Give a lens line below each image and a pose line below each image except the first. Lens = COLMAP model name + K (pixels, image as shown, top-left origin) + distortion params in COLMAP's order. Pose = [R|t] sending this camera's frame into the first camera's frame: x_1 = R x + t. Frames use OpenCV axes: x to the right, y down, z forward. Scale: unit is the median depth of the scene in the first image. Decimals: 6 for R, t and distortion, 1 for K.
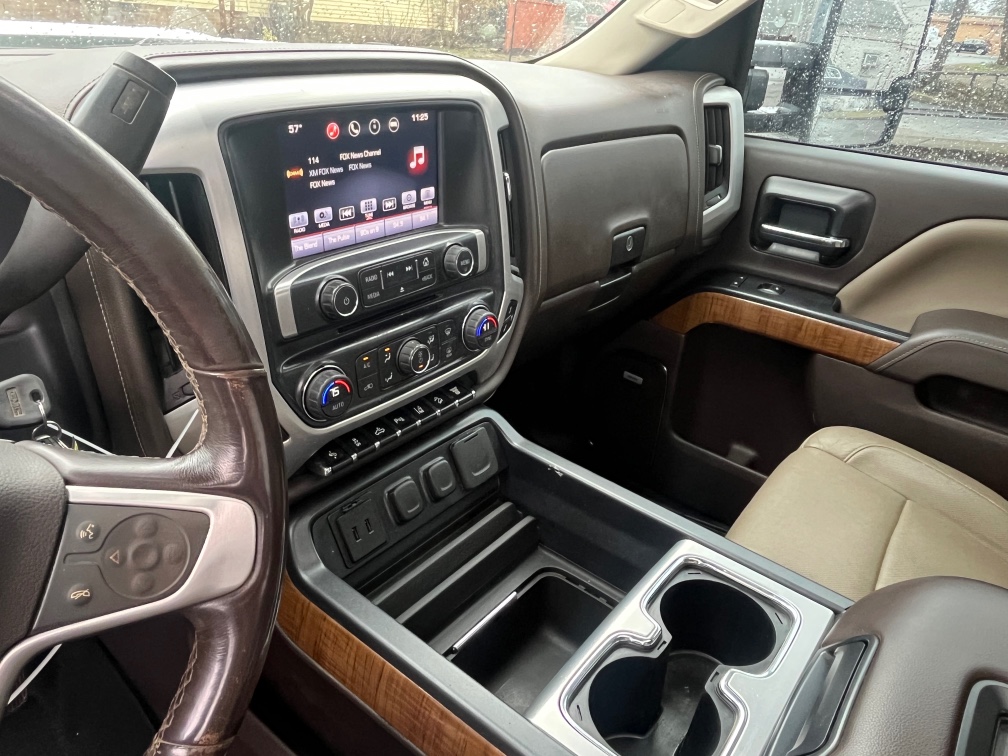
lens RADIAL K [[709.5, 0, 489.0], [0, 709.5, 374.0], [0, 0, 1]] dist [-0.001752, -0.004572]
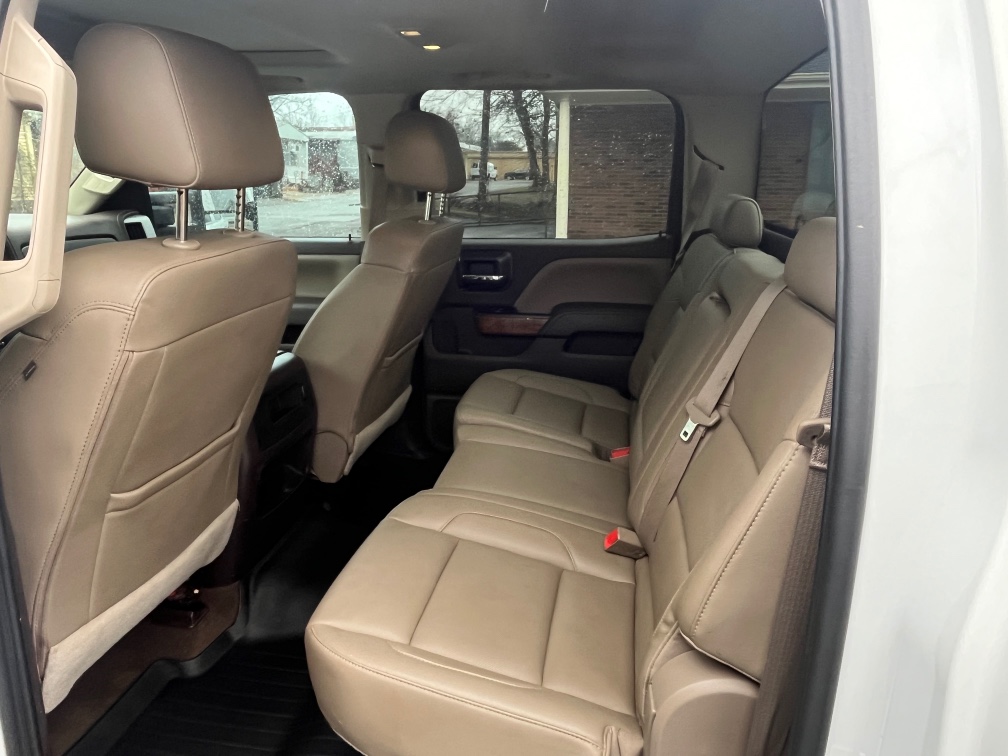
lens RADIAL K [[709.5, 0, 499.3], [0, 709.5, 379.3], [0, 0, 1]] dist [-0.001752, -0.004572]
pose [[0.870506, -0.200871, 0.449299, 0.390338], [0.276679, 0.954736, -0.109219, 1.007161], [-0.407022, 0.219387, 0.886680, -2.050010]]
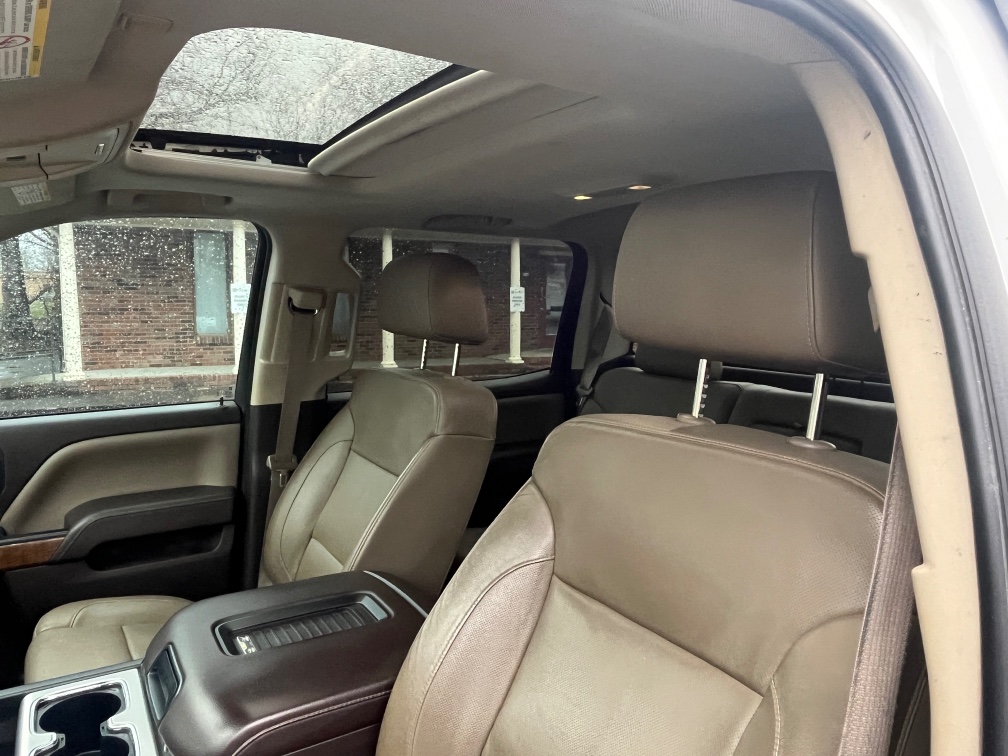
lens RADIAL K [[709.5, 0, 492.2], [0, 709.5, 372.9], [0, 0, 1]] dist [-0.001752, -0.004572]
pose [[0.328518, -0.167330, 0.929557, -0.653682], [0.450190, 0.892931, 0.001634, 0.076814], [-0.830304, 0.417941, 0.368674, -0.596175]]
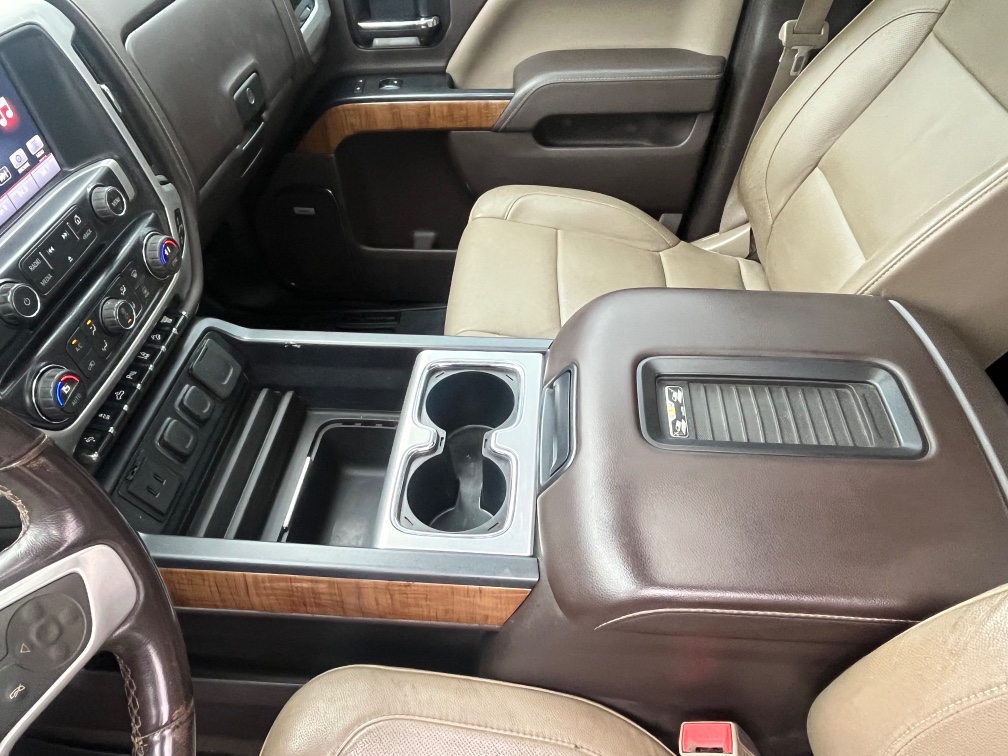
lens RADIAL K [[709.5, 0, 489.6], [0, 709.5, 371.5], [0, 0, 1]] dist [-0.001752, -0.004572]
pose [[0.825680, -0.458585, 0.328561, -0.037553], [0.345799, 0.871586, 0.347506, -0.117396], [-0.445730, -0.173312, 0.878230, -0.108144]]
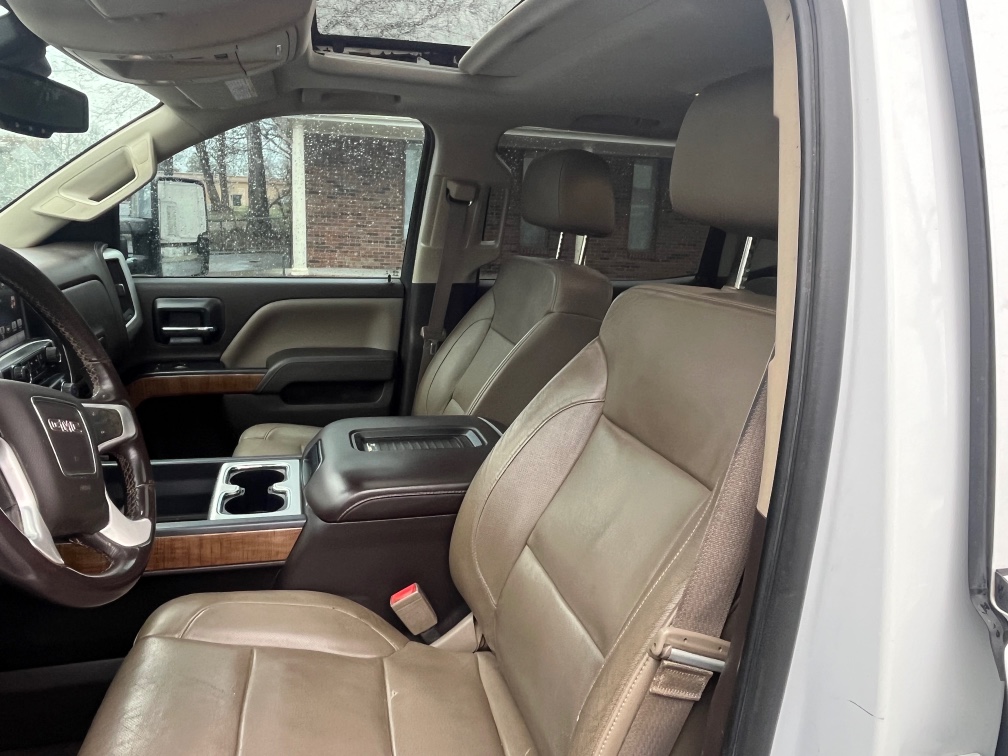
lens RADIAL K [[709.5, 0, 497.7], [0, 709.5, 373.7], [0, 0, 1]] dist [-0.001752, -0.004572]
pose [[0.573541, -0.224602, 0.787785, -0.816124], [0.370402, 0.928859, -0.004846, 0.304227], [-0.730652, 0.294576, 0.615932, -0.880647]]
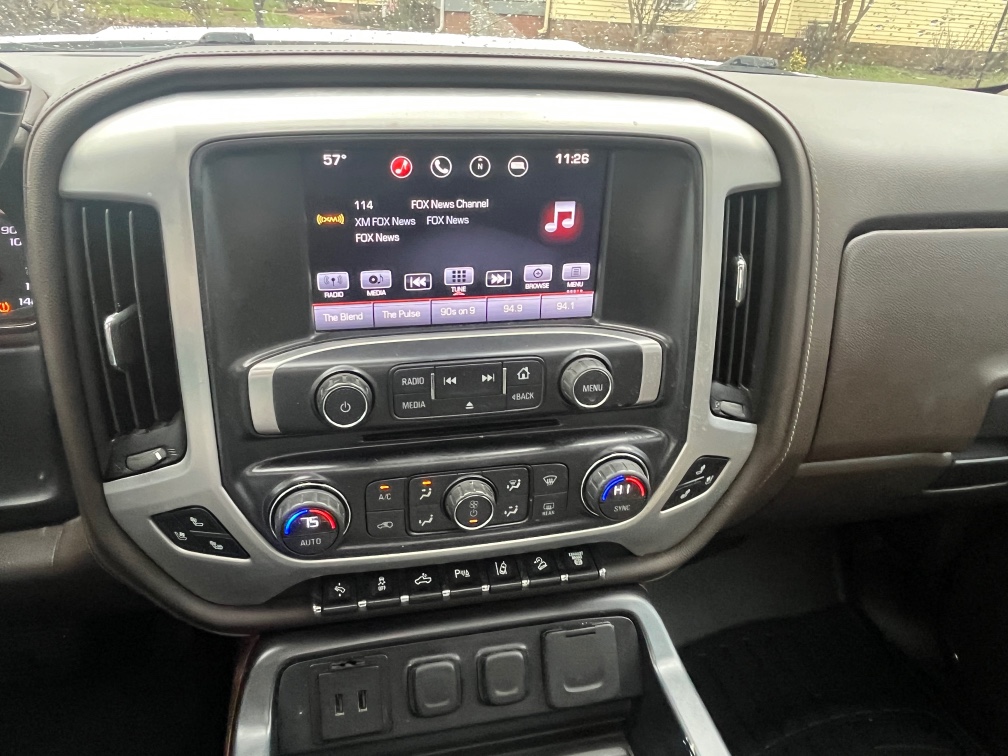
lens RADIAL K [[704.8, 0, 485.2], [0, 704.8, 357.4], [0, 0, 1]] dist [-0.013032, -0.000027]
pose [[0.777757, 0.254697, -0.574651, 0.249354], [-0.277992, 0.959335, 0.048952, -0.190195], [0.563751, 0.121676, 0.816933, 0.435328]]
